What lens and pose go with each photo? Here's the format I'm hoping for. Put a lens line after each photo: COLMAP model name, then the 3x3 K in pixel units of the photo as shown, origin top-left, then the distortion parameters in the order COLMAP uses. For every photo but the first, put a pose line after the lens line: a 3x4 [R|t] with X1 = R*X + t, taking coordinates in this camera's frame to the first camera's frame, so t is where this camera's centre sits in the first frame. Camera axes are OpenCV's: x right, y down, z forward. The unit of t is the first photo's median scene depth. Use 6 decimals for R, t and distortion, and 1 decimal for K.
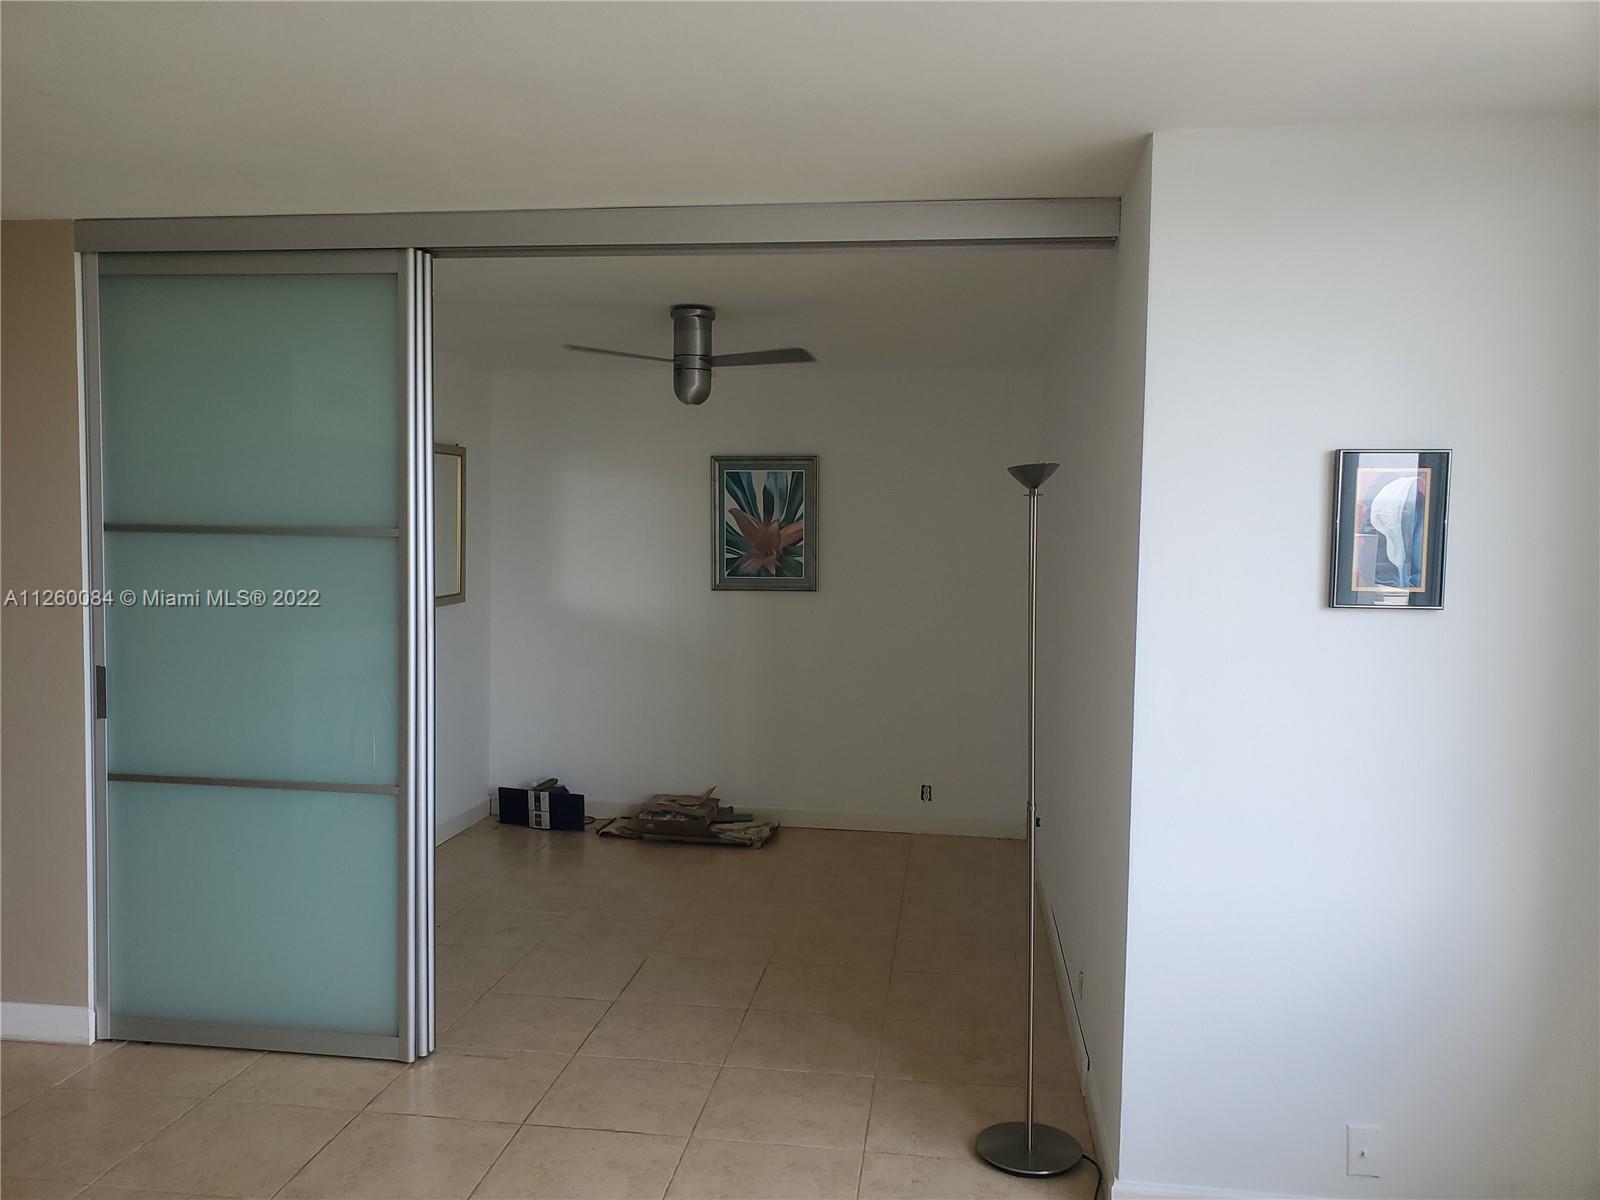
lens RADIAL K [[1243.6, 0, 792.7], [0, 1243.6, 602.2], [0, 0, 1]] dist [0.011102, -0.005219]
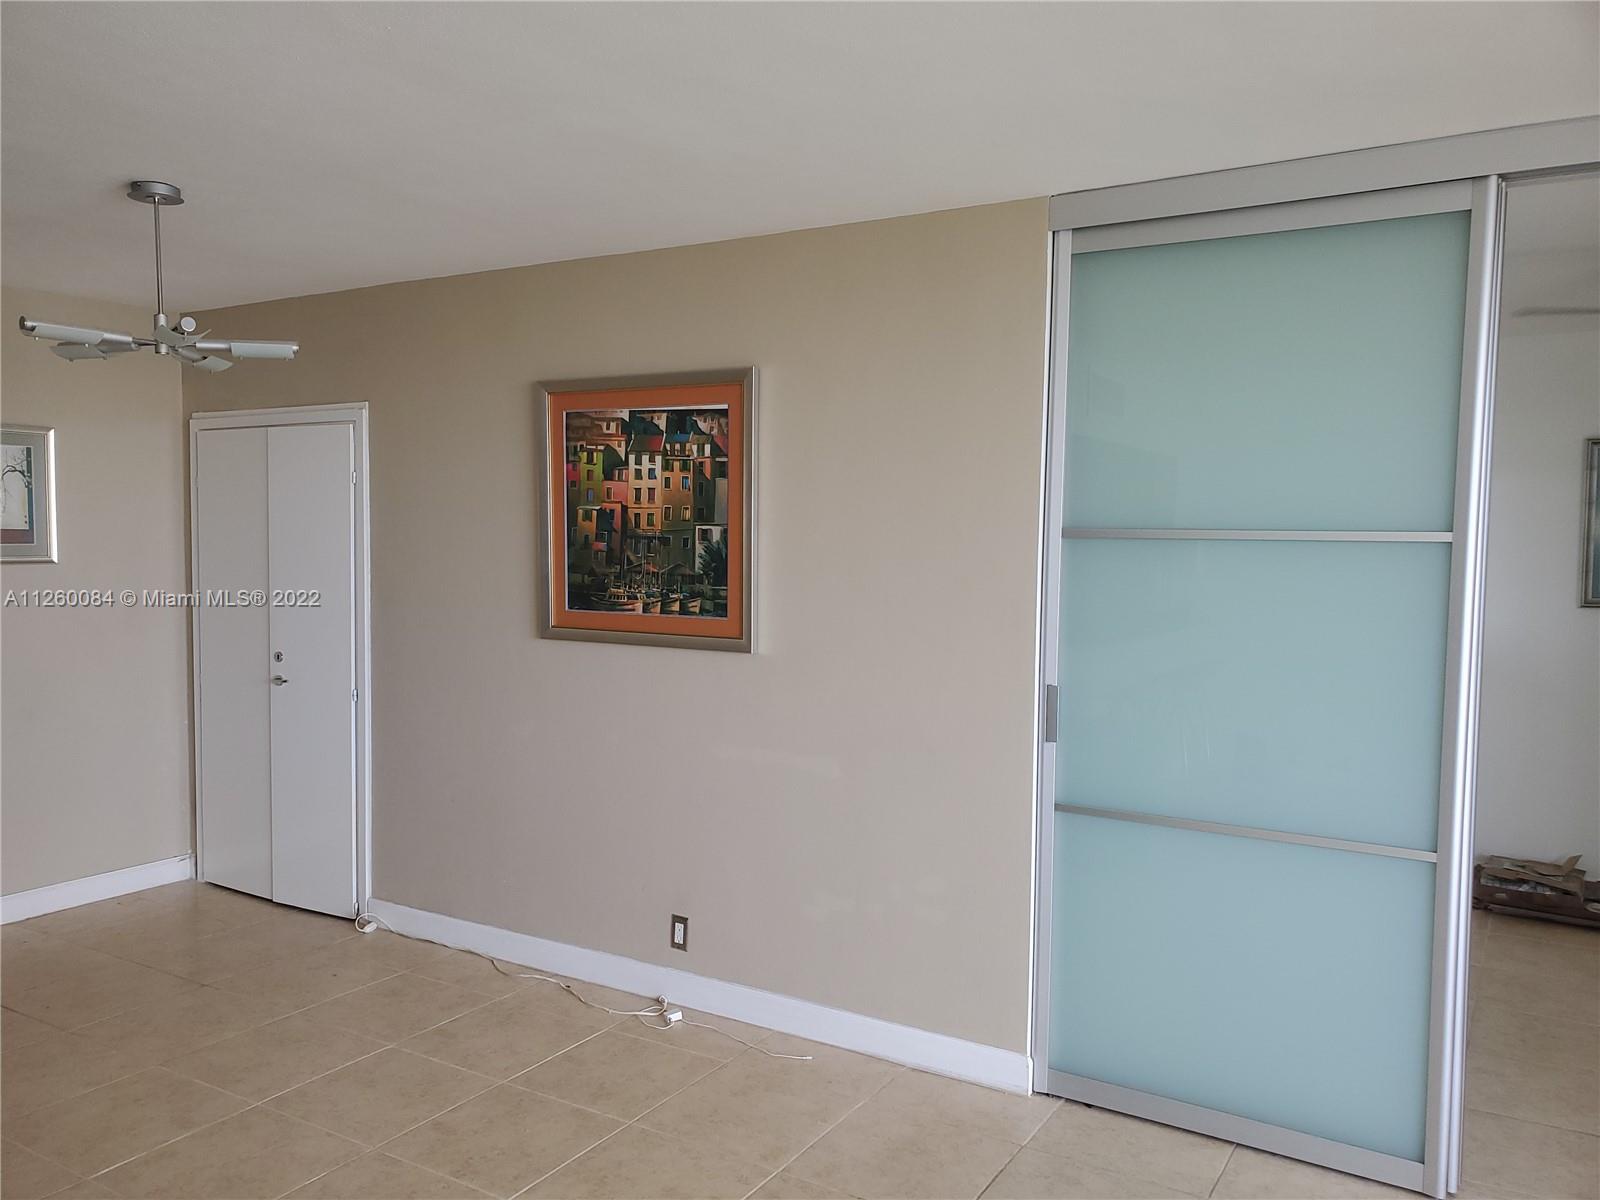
lens RADIAL K [[1243.6, 0, 787.1], [0, 1243.6, 595.3], [0, 0, 1]] dist [0.011102, -0.005219]
pose [[0.907208, 0.015466, -0.420397, -0.341396], [-0.021502, 0.999722, -0.009624, -0.000527], [0.420132, 0.017771, 0.907289, 0.088551]]
